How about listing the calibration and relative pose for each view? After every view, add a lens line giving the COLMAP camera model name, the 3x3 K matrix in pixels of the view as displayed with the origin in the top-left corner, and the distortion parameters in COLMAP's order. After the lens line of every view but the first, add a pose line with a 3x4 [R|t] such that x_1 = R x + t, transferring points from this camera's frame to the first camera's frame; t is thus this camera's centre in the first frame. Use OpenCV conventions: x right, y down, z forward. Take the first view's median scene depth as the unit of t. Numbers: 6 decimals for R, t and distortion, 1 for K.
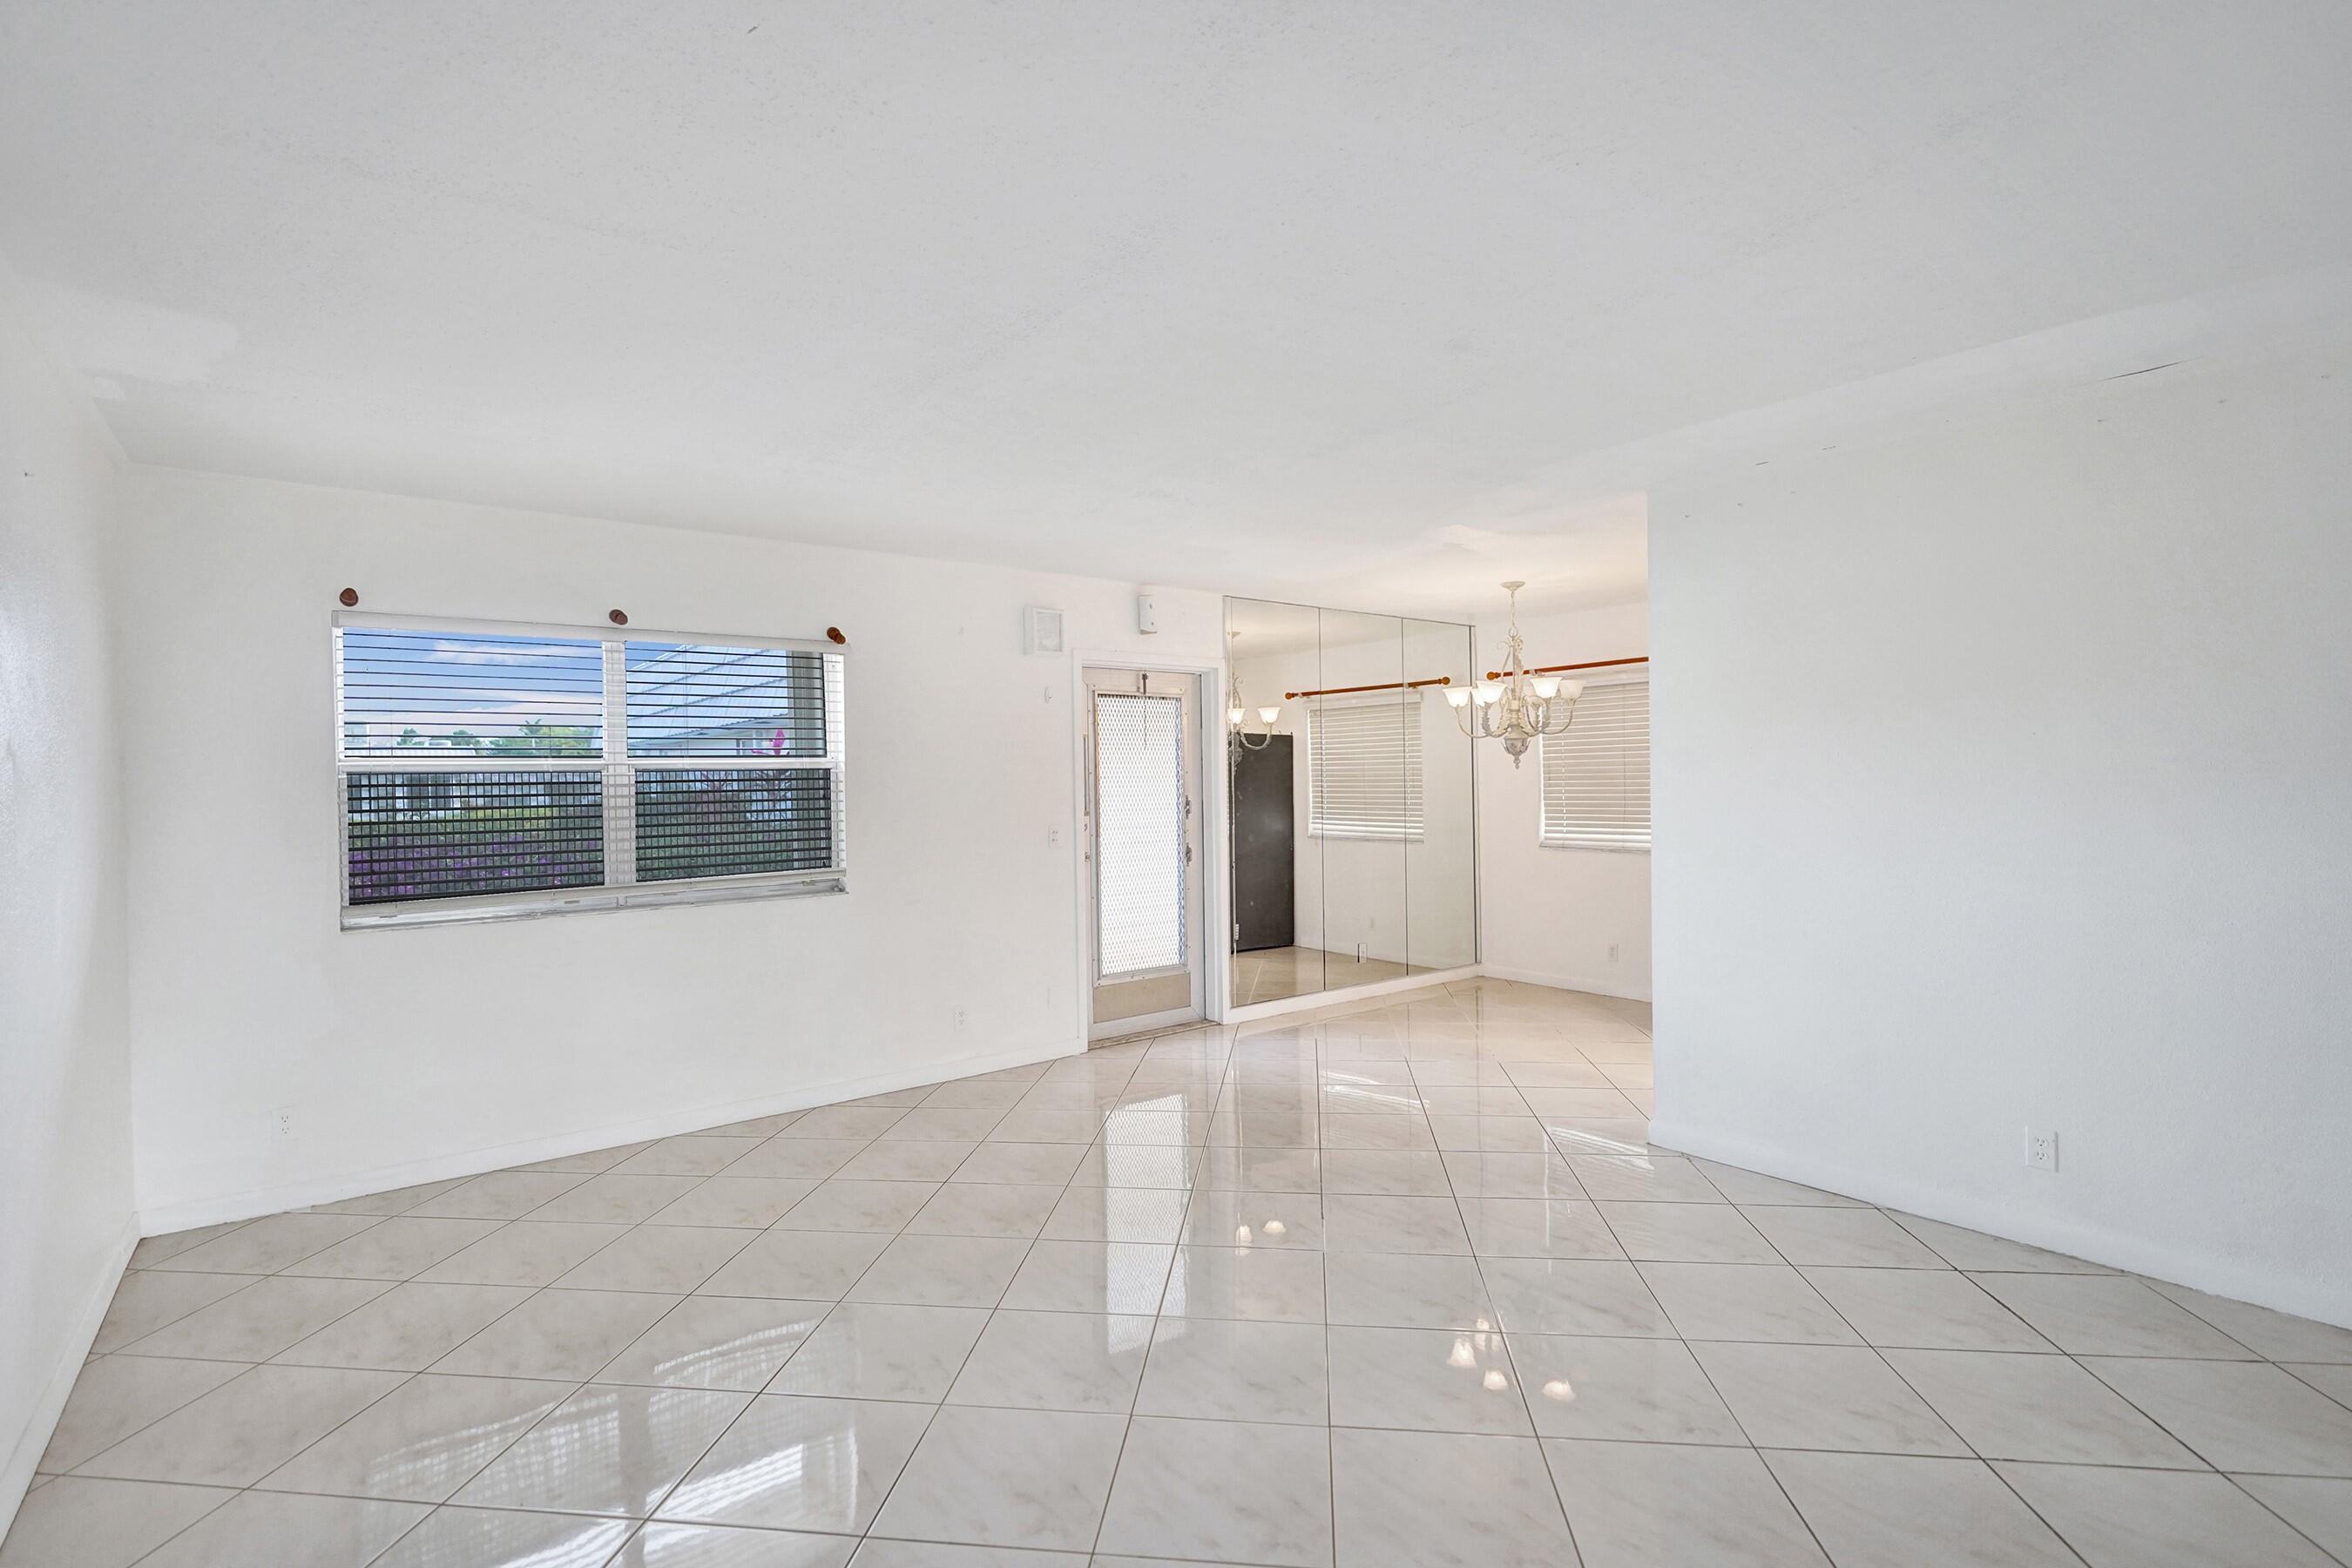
lens RADIAL K [[1087.3, 0, 1160.1], [0, 1087.3, 768.6], [0, 0, 1]] dist [-0.002288, -0.000030]
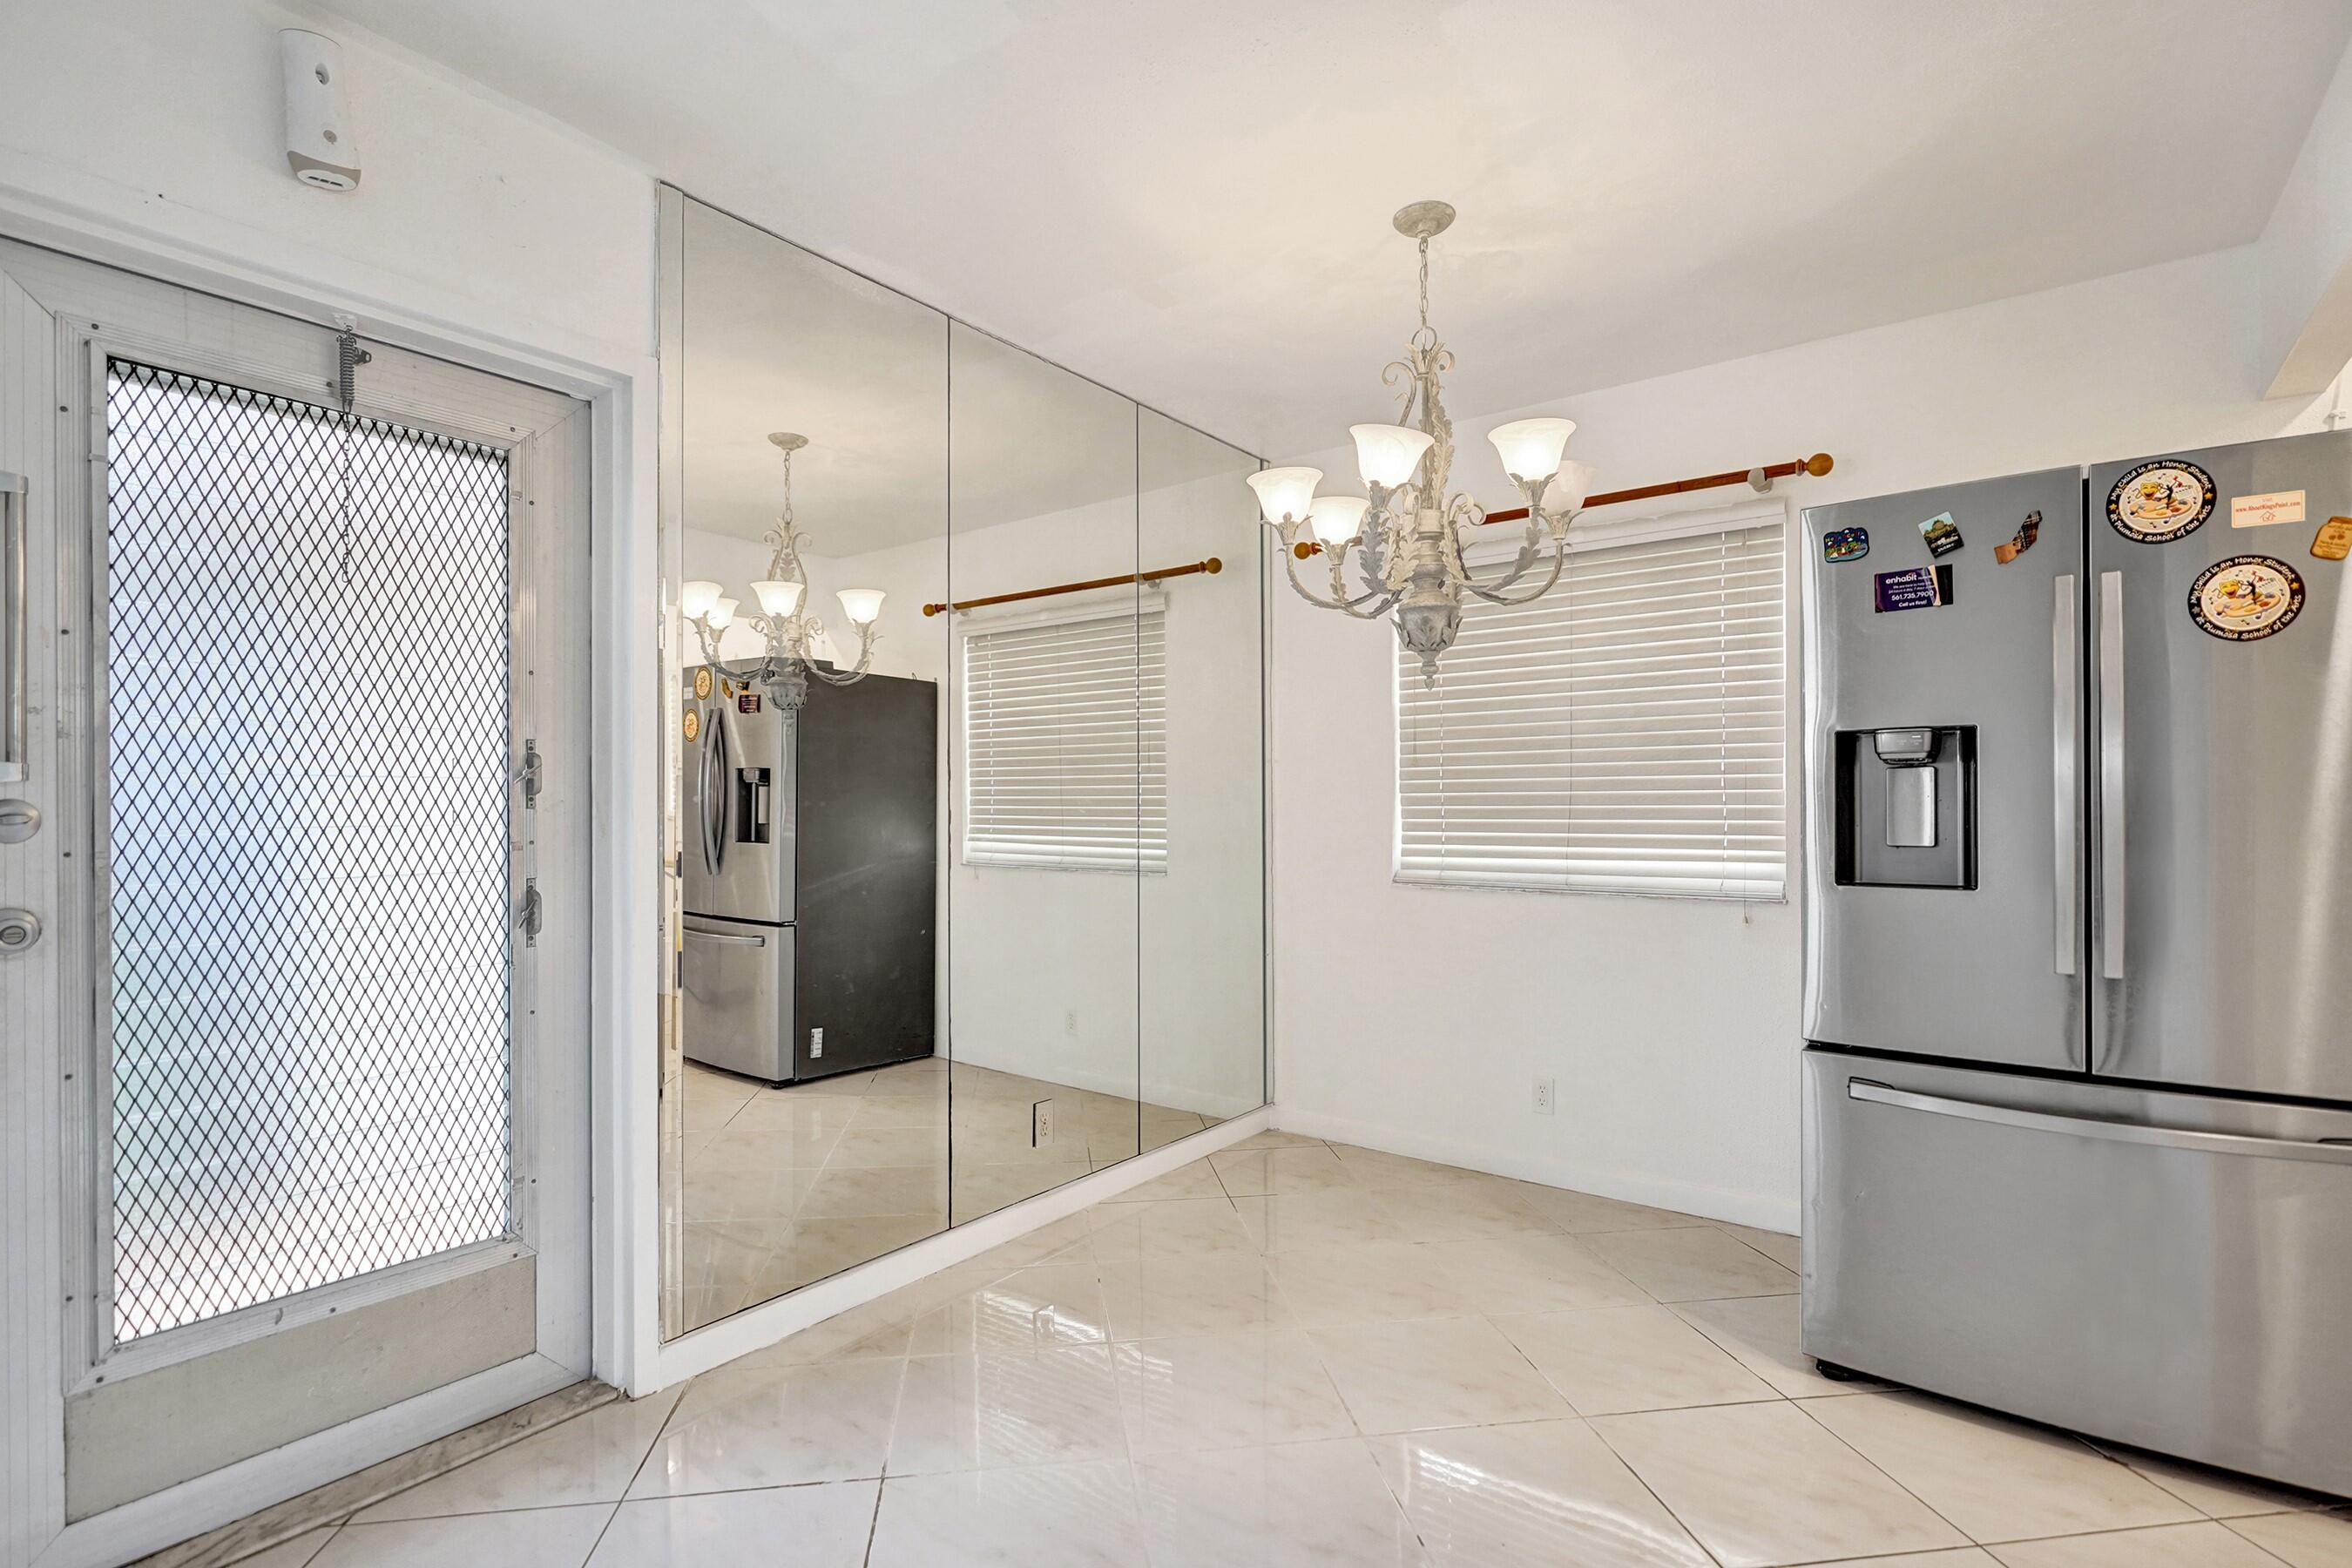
lens RADIAL K [[1104.2, 0, 1157.1], [0, 1104.2, 814.7], [0, 0, 1]] dist [-0.000850, 0.000277]
pose [[0.966520, 0.011988, 0.256312, 0.129957], [-0.016223, 0.999764, 0.014415, 0.040915], [-0.256079, -0.018090, 0.966487, 0.629778]]
